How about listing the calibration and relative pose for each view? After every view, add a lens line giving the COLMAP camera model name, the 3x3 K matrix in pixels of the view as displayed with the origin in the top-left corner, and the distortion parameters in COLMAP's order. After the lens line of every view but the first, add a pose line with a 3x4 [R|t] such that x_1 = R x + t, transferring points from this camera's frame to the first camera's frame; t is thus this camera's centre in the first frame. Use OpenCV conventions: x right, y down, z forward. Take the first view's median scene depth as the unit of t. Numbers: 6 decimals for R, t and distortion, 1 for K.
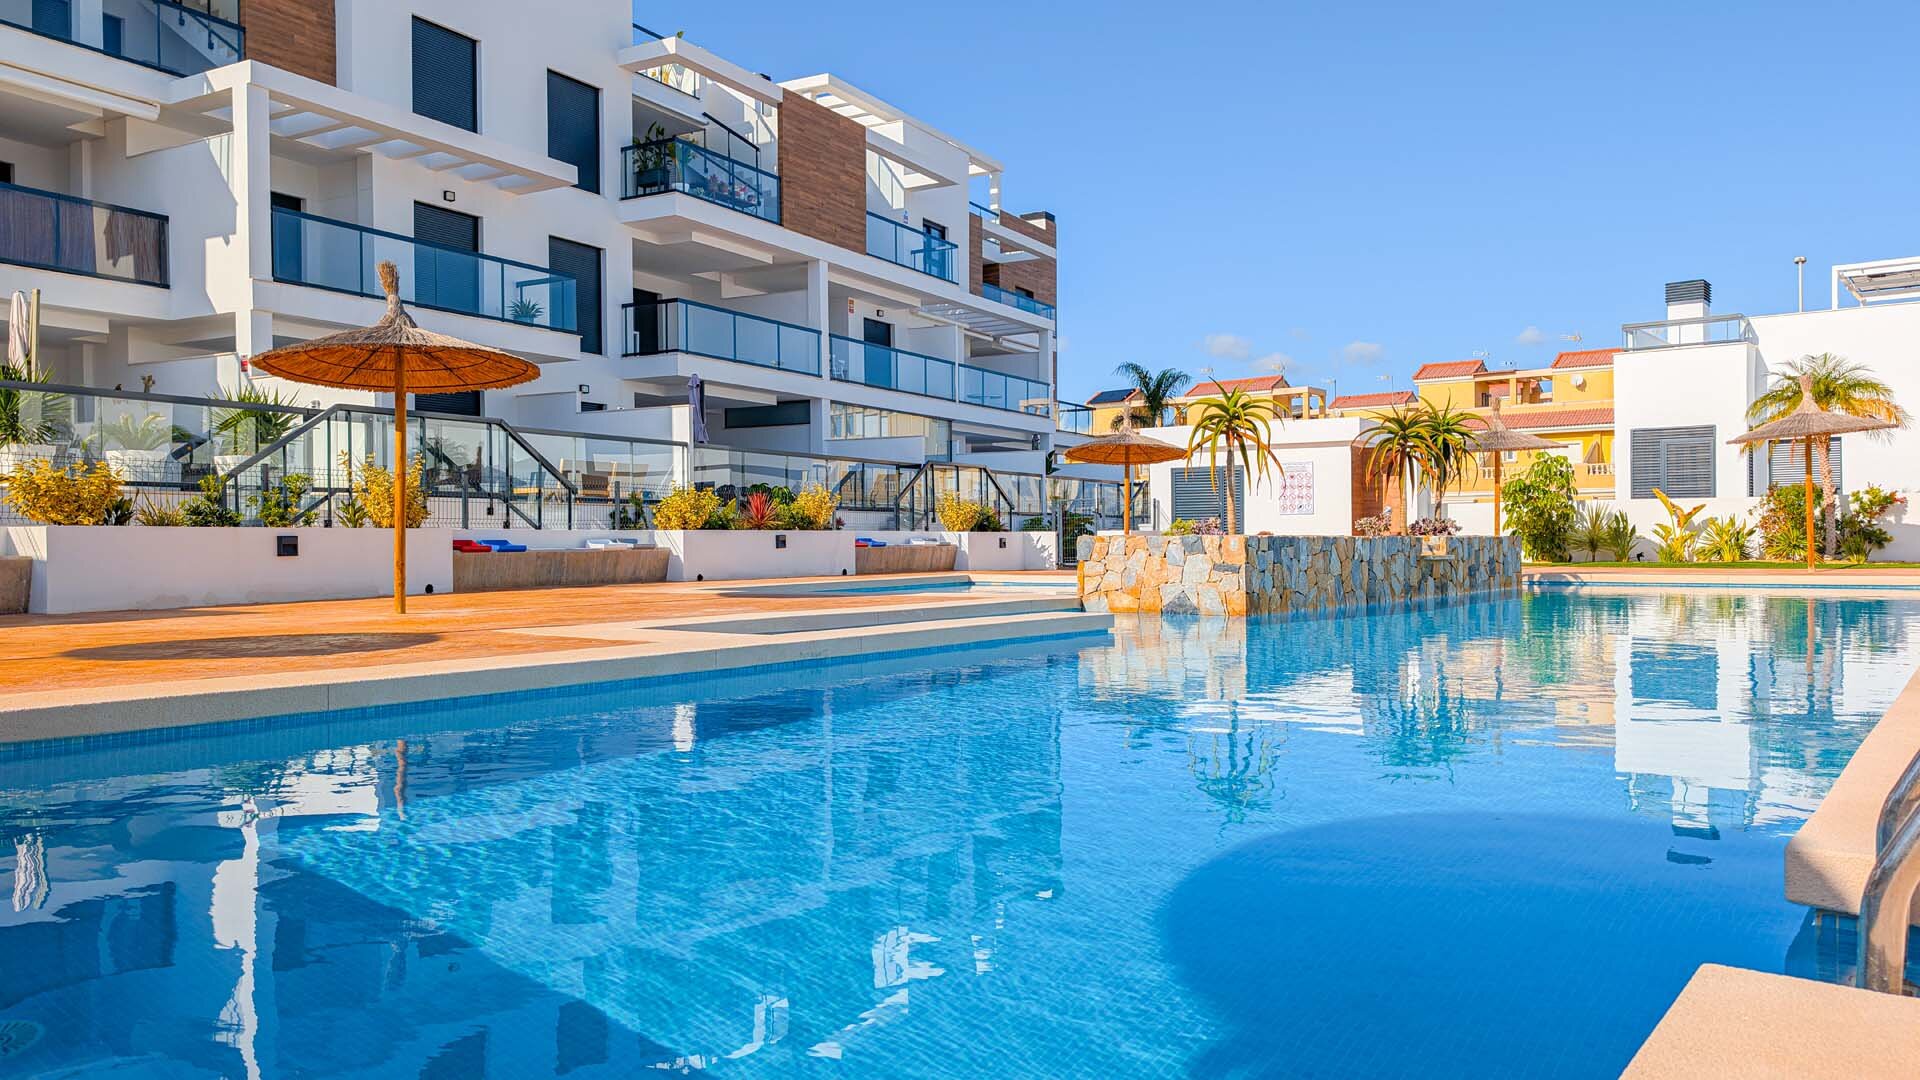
lens RADIAL K [[1371.0, 0, 965.9], [0, 1371.0, 540.0], [0, 0, 1]] dist [0.018831, -0.009177]
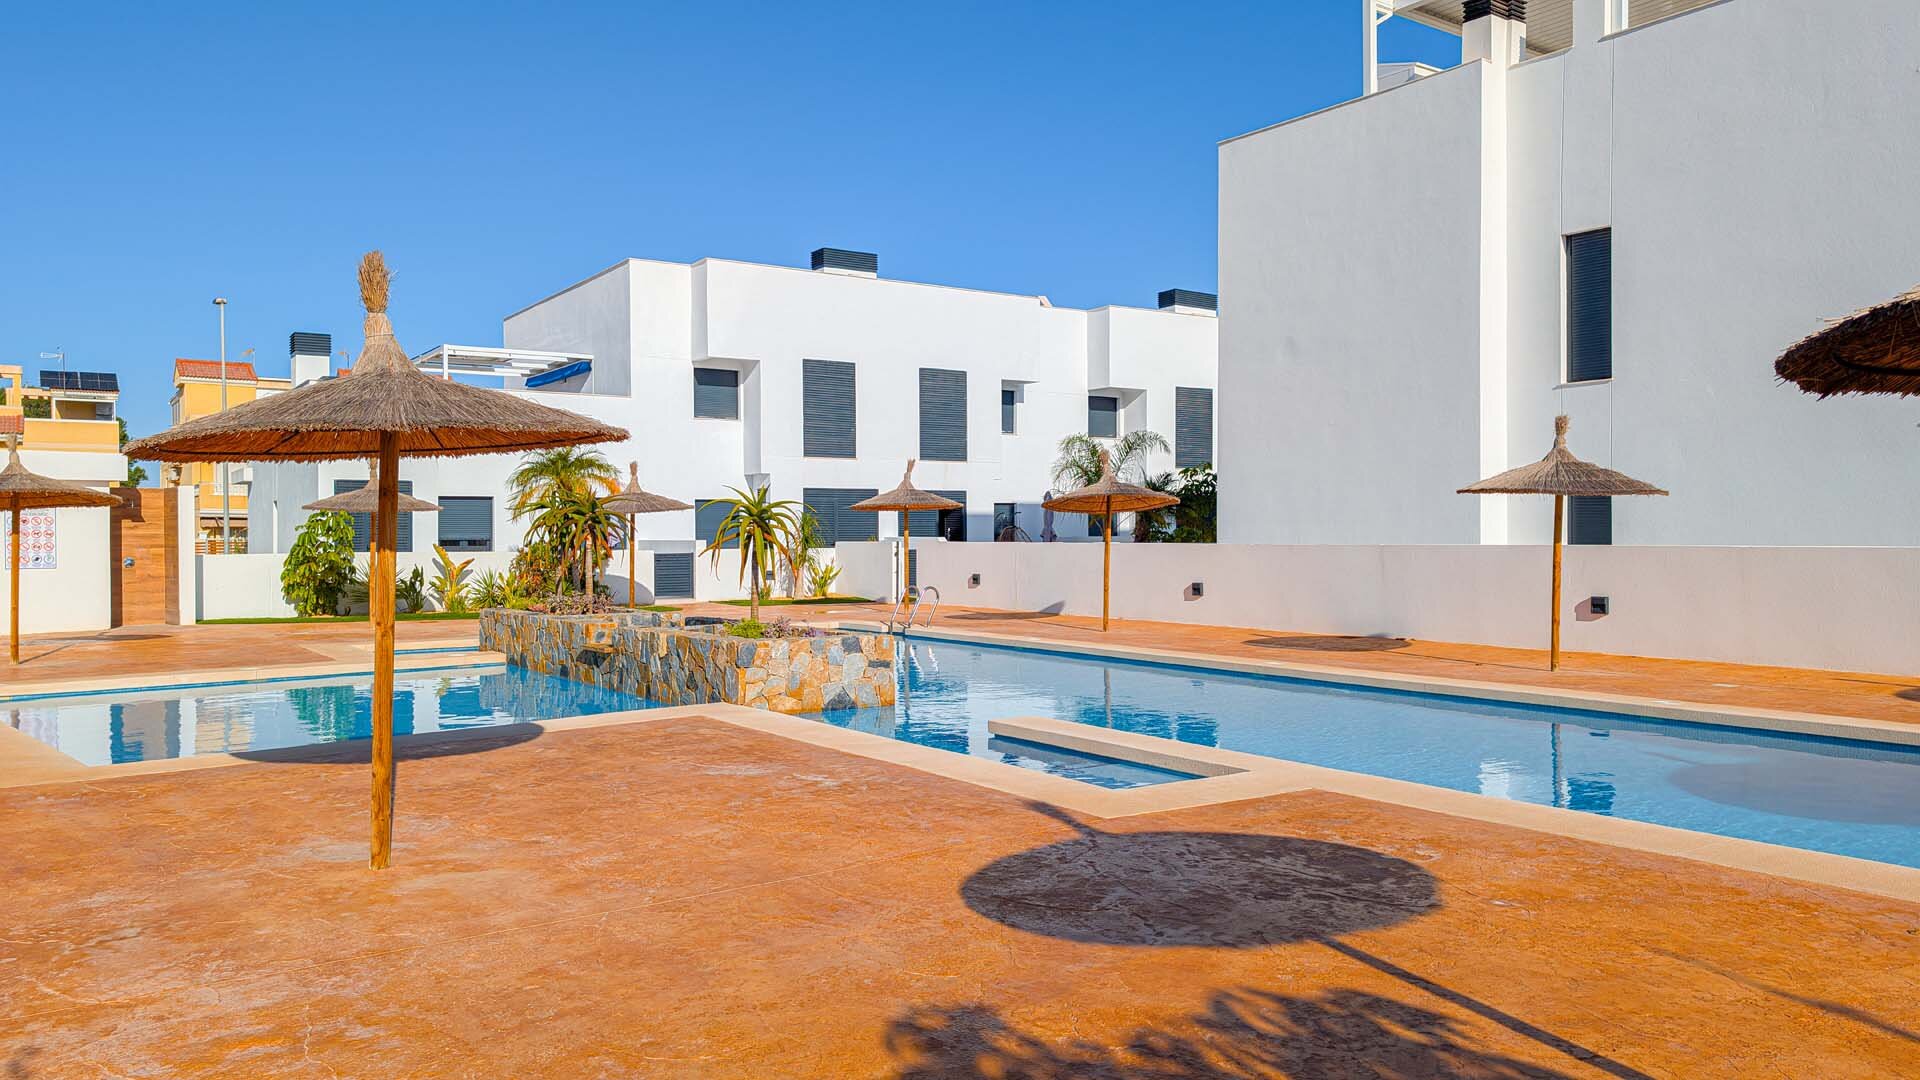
lens RADIAL K [[1371.0, 0, 965.9], [0, 1371.0, 540.0], [0, 0, 1]] dist [0.018831, -0.009177]
pose [[0.318212, 0.002734, 0.948016, -0.395808], [0.002463, 0.999990, -0.003711, -0.035554], [-0.948016, 0.003515, 0.318202, 0.267553]]
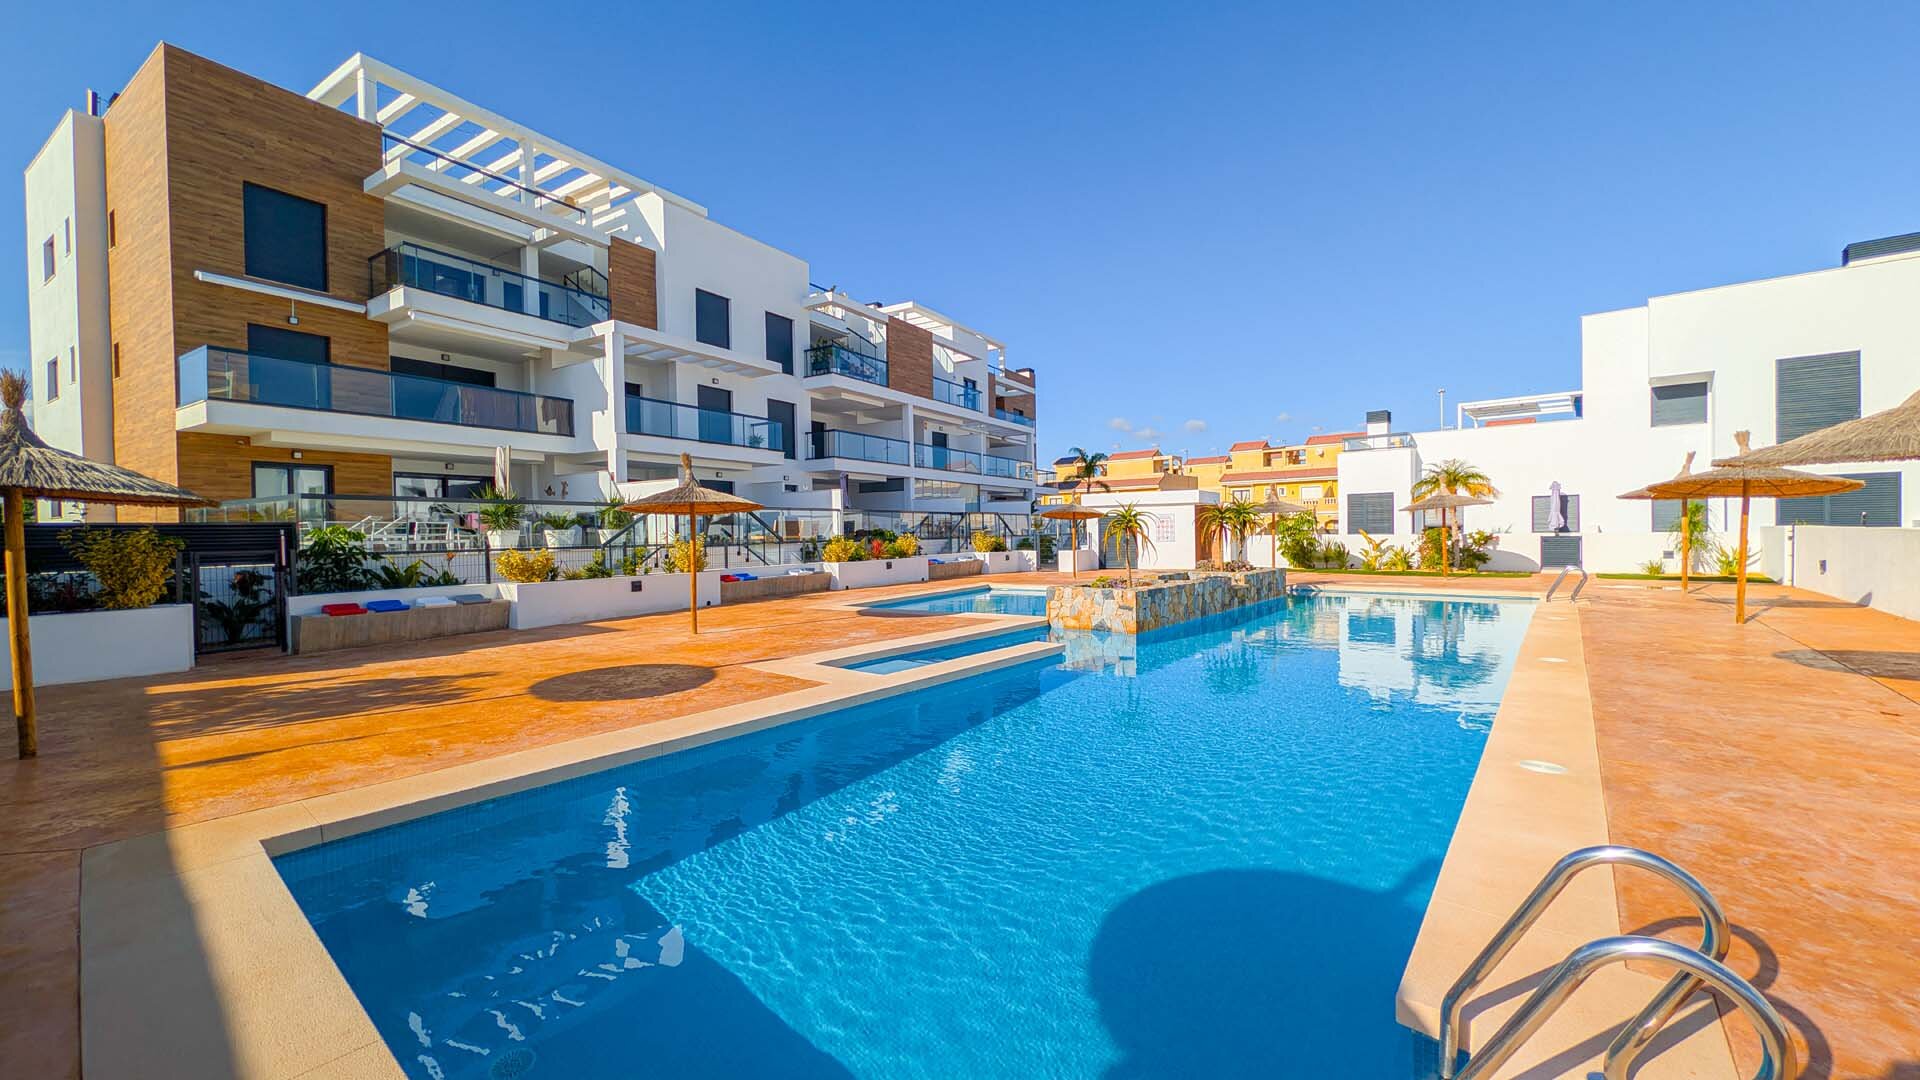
lens RADIAL K [[733.3, 0, 957.7], [0, 733.3, 539.7], [0, 0, 1]] dist [0.000369, 0.000565]
pose [[0.999120, -0.007417, -0.041293, 0.000923], [0.007959, 0.999884, 0.012972, -0.040824], [0.041192, -0.013289, 0.999063, -0.006447]]
